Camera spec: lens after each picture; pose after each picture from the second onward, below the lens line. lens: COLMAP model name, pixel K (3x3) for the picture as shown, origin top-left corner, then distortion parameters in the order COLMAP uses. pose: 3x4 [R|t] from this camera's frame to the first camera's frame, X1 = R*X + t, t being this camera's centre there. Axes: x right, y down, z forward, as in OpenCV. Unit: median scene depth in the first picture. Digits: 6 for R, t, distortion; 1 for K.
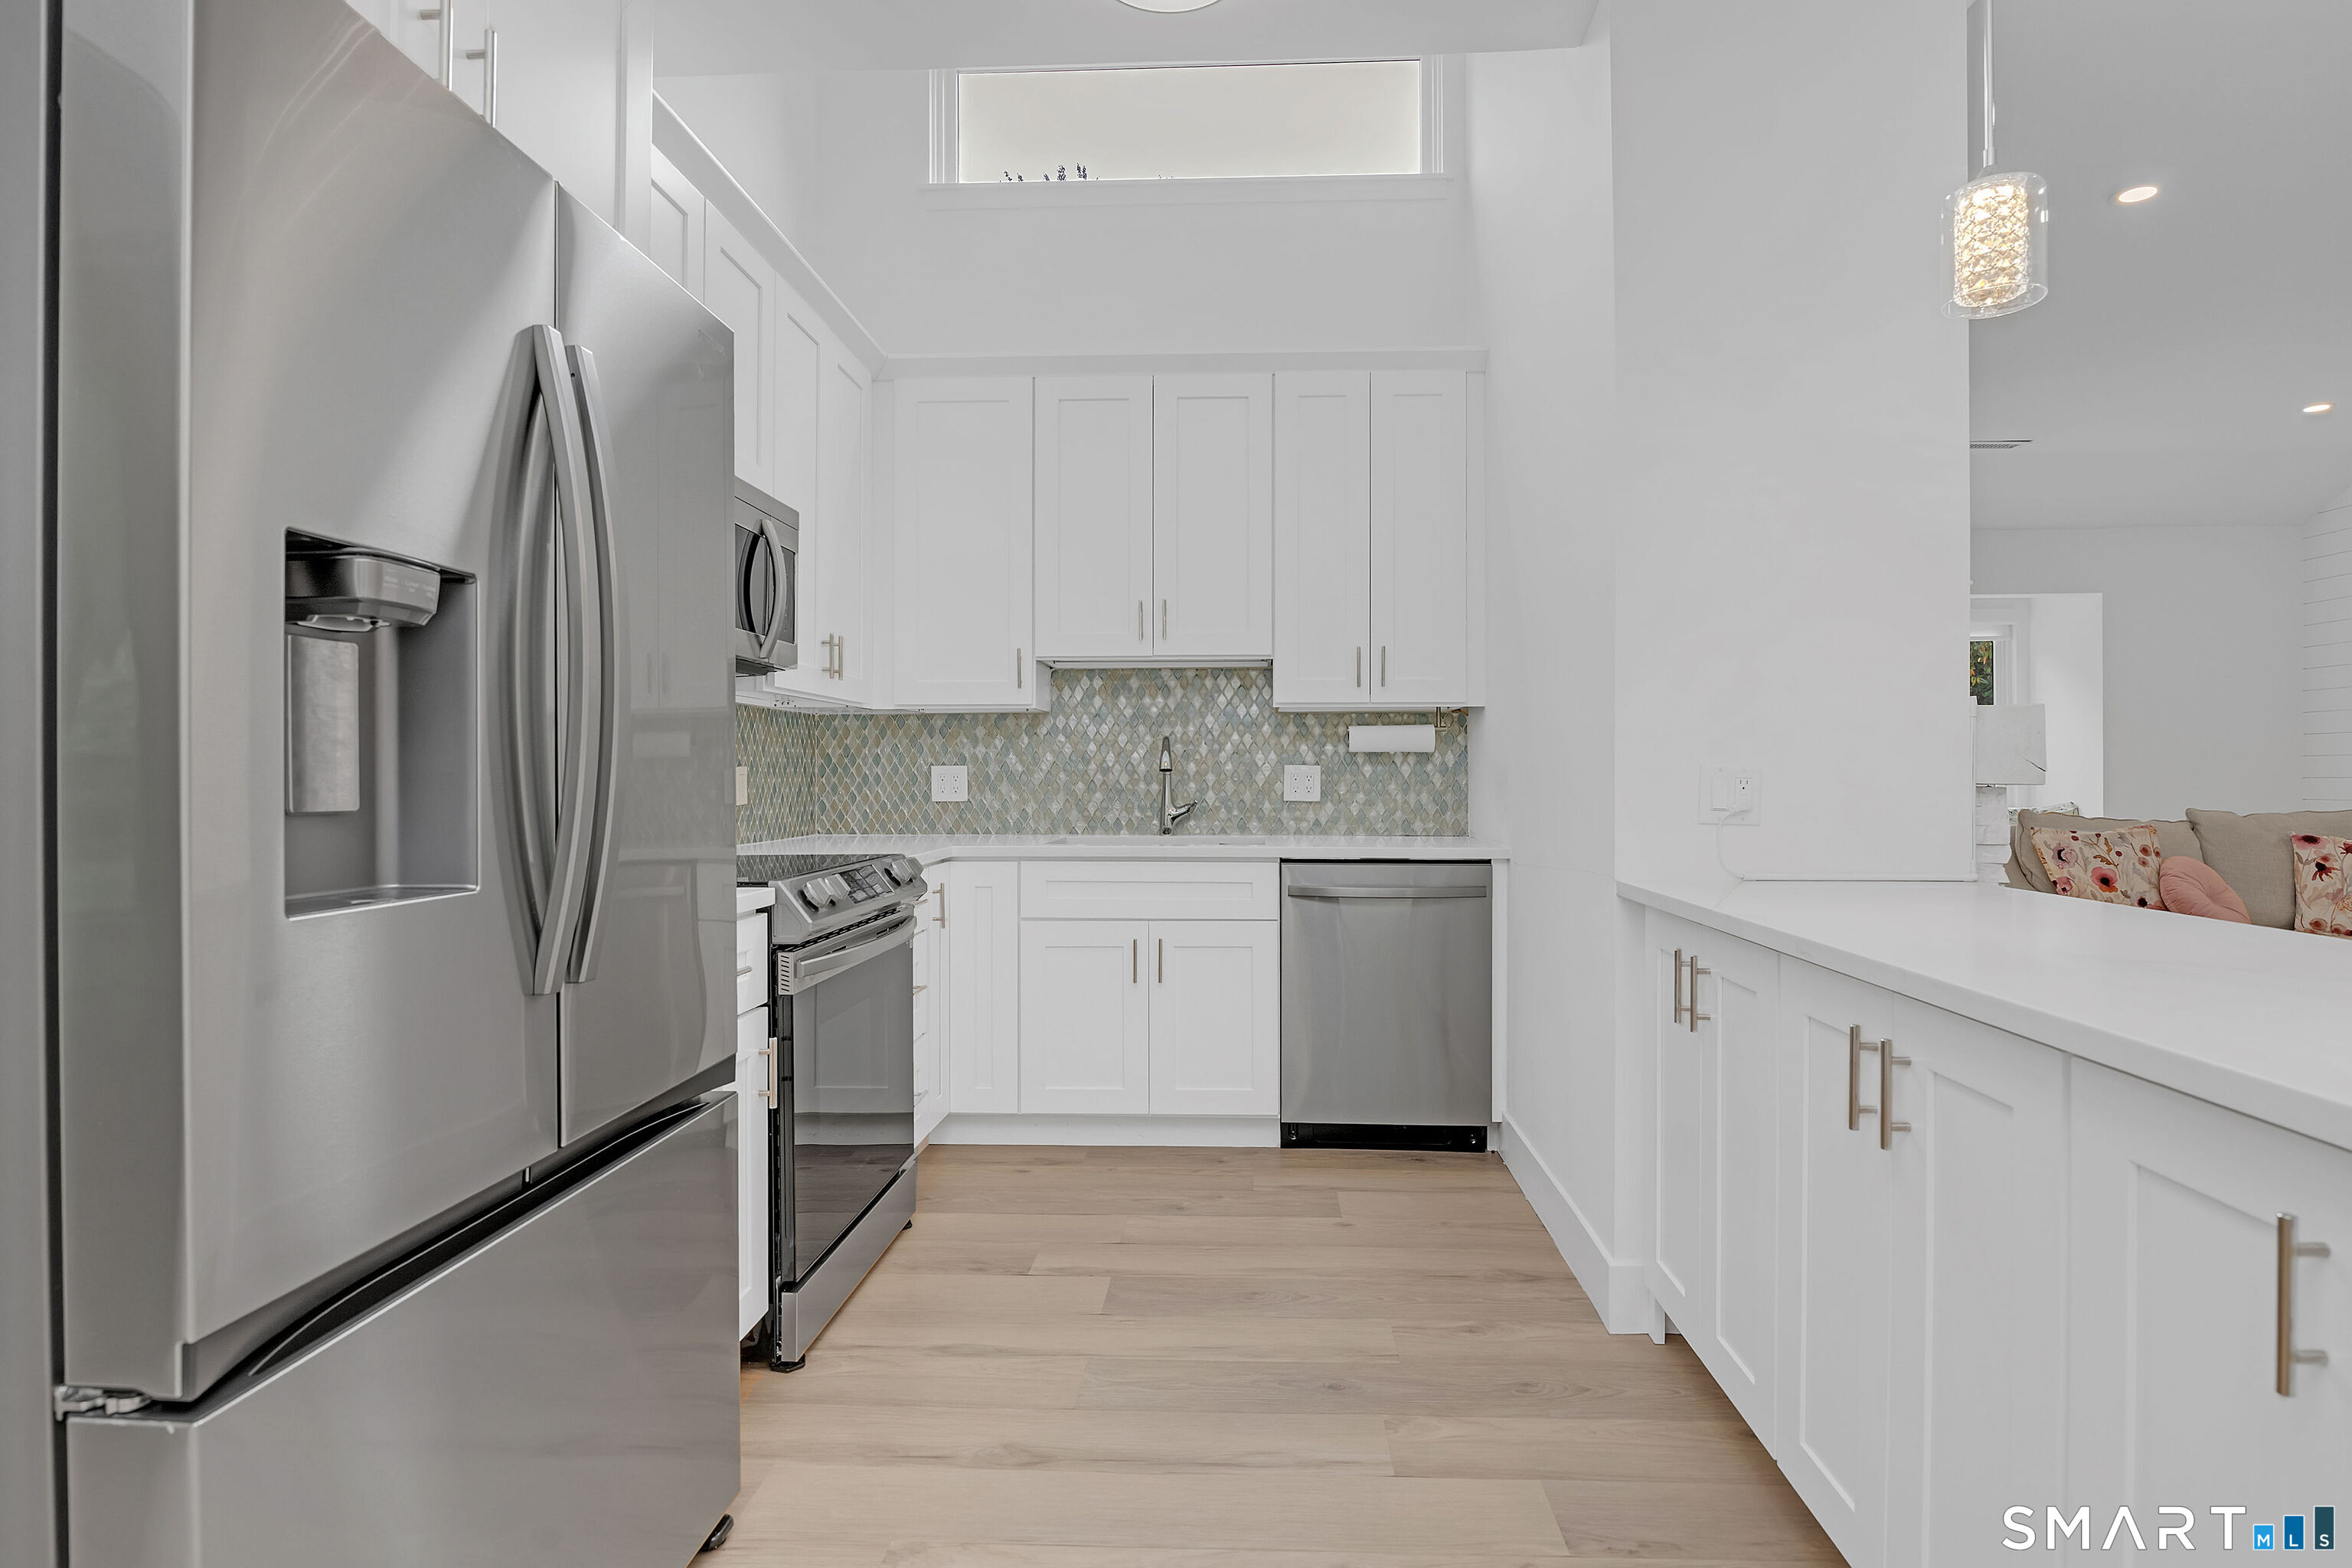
lens RADIAL K [[1169.1, 0, 1228.2], [0, 1169.1, 774.1], [0, 0, 1]] dist [-0.011257, -0.003981]
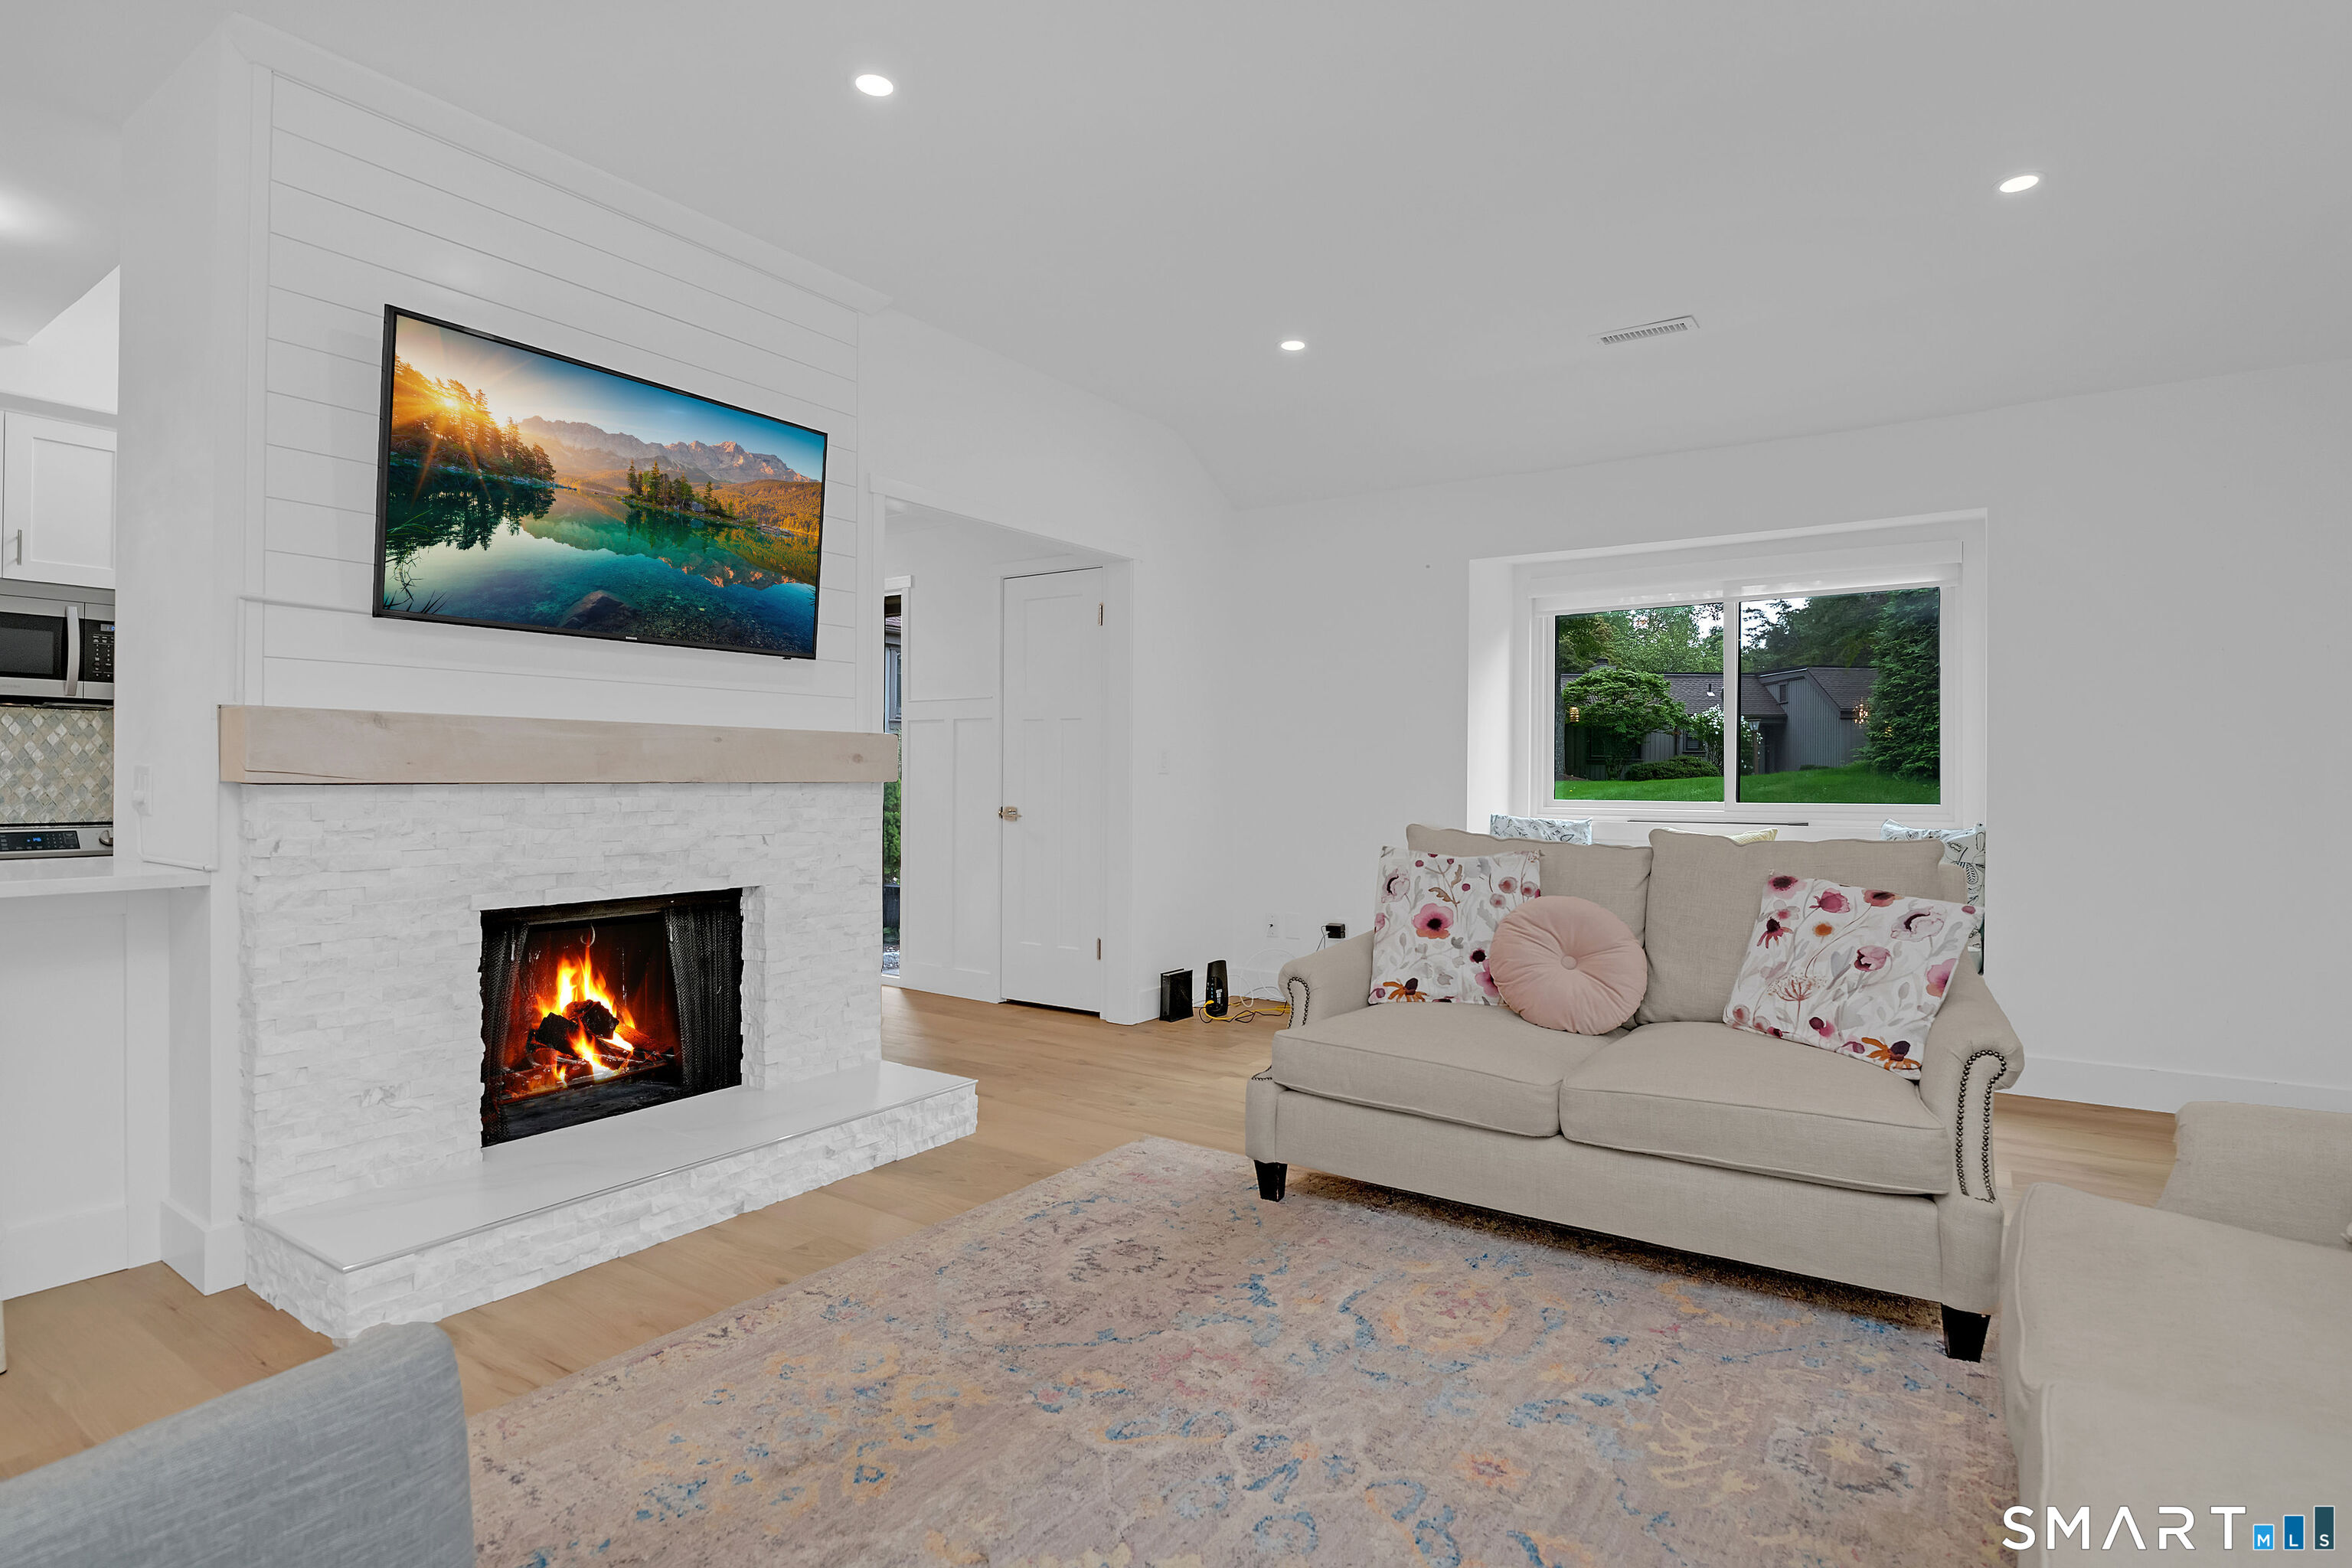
lens RADIAL K [[1169.1, 0, 1170.5], [0, 1169.1, 772.1], [0, 0, 1]] dist [-0.011257, -0.003981]
pose [[0.852326, 0.003861, -0.522997, 1.104948], [-0.005525, 0.999983, -0.001622, -0.001968], [0.522982, 0.004272, 0.852333, 0.306884]]
